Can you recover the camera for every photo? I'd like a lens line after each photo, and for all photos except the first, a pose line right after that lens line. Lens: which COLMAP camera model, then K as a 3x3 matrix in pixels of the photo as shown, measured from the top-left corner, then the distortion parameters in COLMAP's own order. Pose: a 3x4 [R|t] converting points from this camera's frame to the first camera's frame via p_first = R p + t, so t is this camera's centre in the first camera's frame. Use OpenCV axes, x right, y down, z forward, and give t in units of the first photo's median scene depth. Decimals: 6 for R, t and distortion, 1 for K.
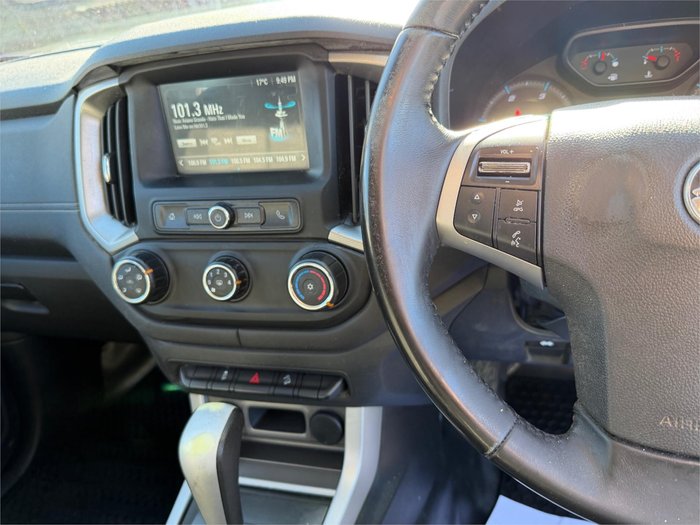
lens RADIAL K [[528.3, 0, 350.4], [0, 528.3, 247.8], [0, 0, 1]] dist [0.002385, -0.053476]
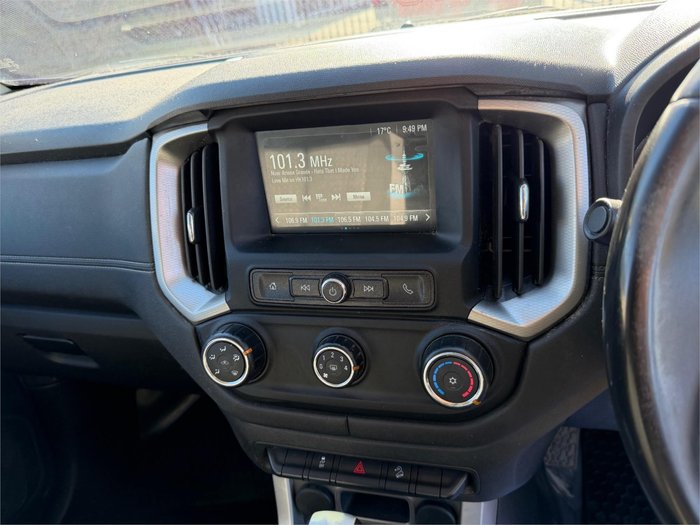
lens RADIAL K [[535.2, 0, 347.0], [0, 535.2, 262.7], [0, 0, 1]] dist [0.033370, -0.048939]
pose [[0.999533, 0.000997, -0.030538, -0.187788], [-0.000867, 0.999990, 0.004284, -0.099849], [0.030542, -0.004255, 0.999524, 0.131328]]
